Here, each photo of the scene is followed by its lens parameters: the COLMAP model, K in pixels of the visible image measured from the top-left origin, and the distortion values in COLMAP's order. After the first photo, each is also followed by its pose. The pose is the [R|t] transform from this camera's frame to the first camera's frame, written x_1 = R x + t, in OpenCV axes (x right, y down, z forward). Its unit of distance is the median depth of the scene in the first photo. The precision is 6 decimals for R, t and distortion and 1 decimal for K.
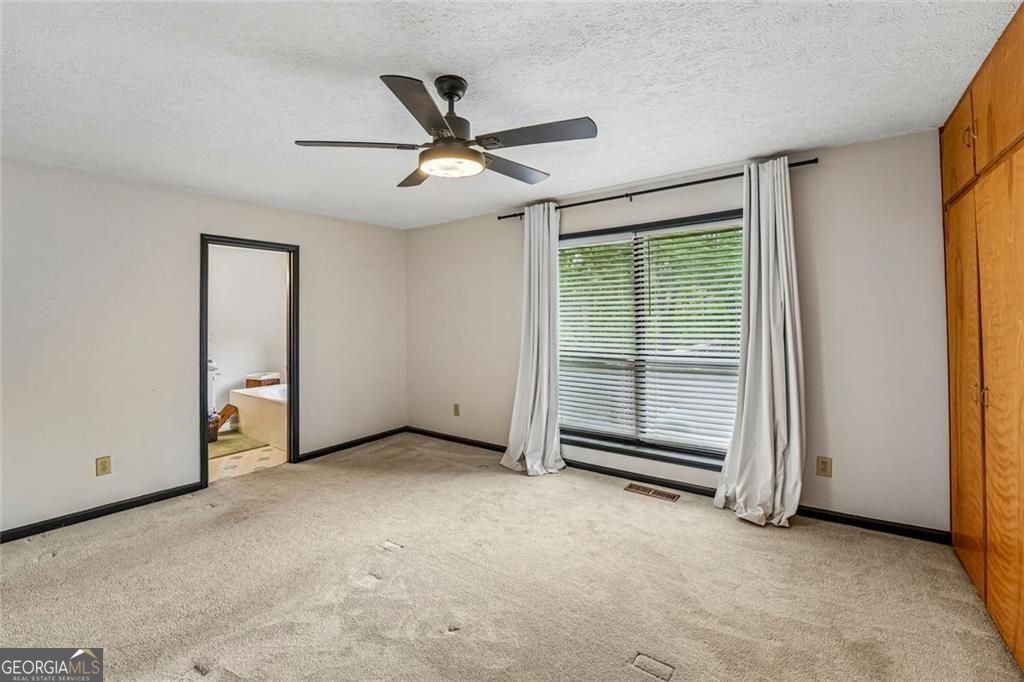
lens RADIAL K [[437.3, 0, 491.1], [0, 437.3, 307.8], [0, 0, 1]] dist [-0.026550, 0.000010]
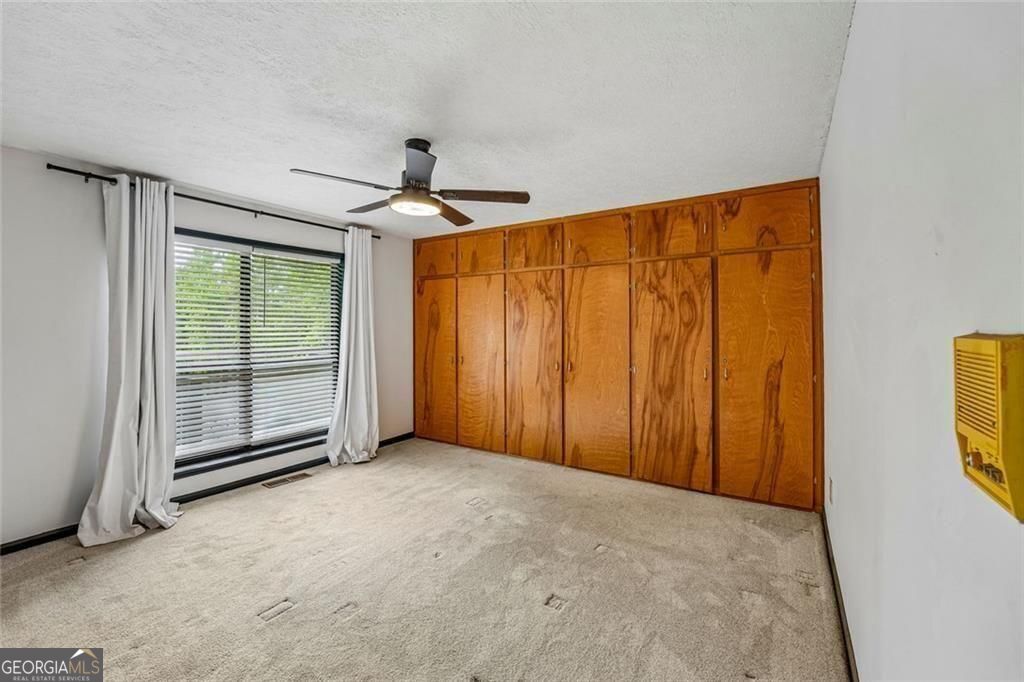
lens RADIAL K [[434.6, 0, 510.4], [0, 434.6, 321.6], [0, 0, 1]] dist [-0.026404, 0.000069]
pose [[-0.084632, 0.038356, 0.995674, -0.876807], [-0.008187, 0.999198, -0.039188, 0.049218], [-0.996379, -0.011468, -0.084250, 0.547033]]
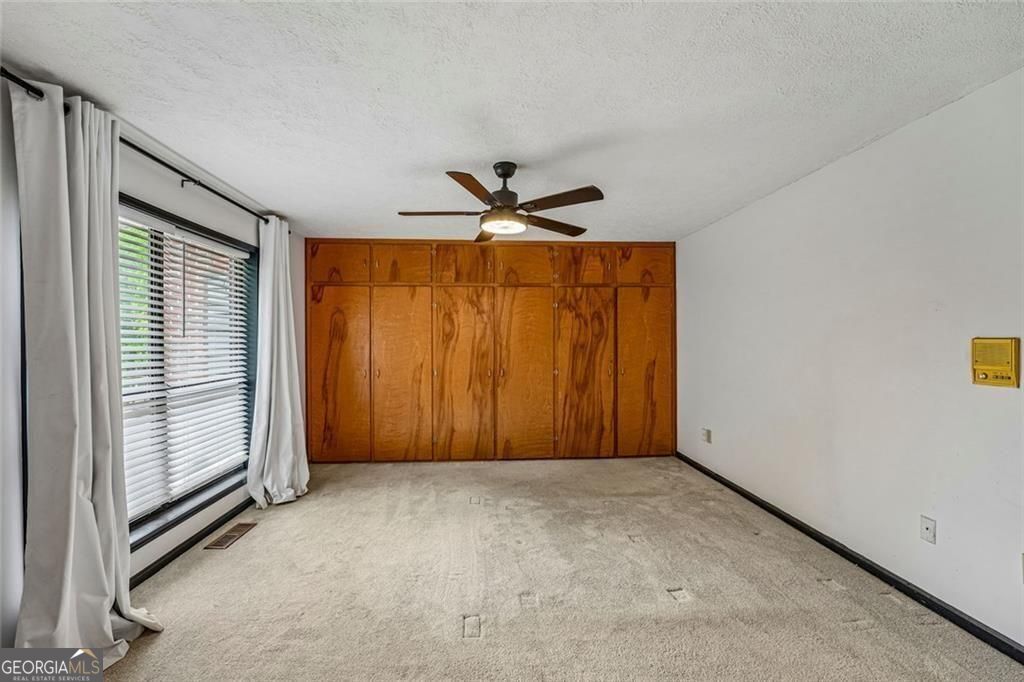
lens RADIAL K [[423.0, 0, 512.0], [0, 423.0, 341.0], [0, 0, 1]] dist [-0.027213, -0.000043]
pose [[-0.667202, 0.025386, 0.744444, -0.695453], [0.011742, 0.999653, -0.023566, 0.057463], [-0.744784, -0.006982, -0.667269, 1.210573]]
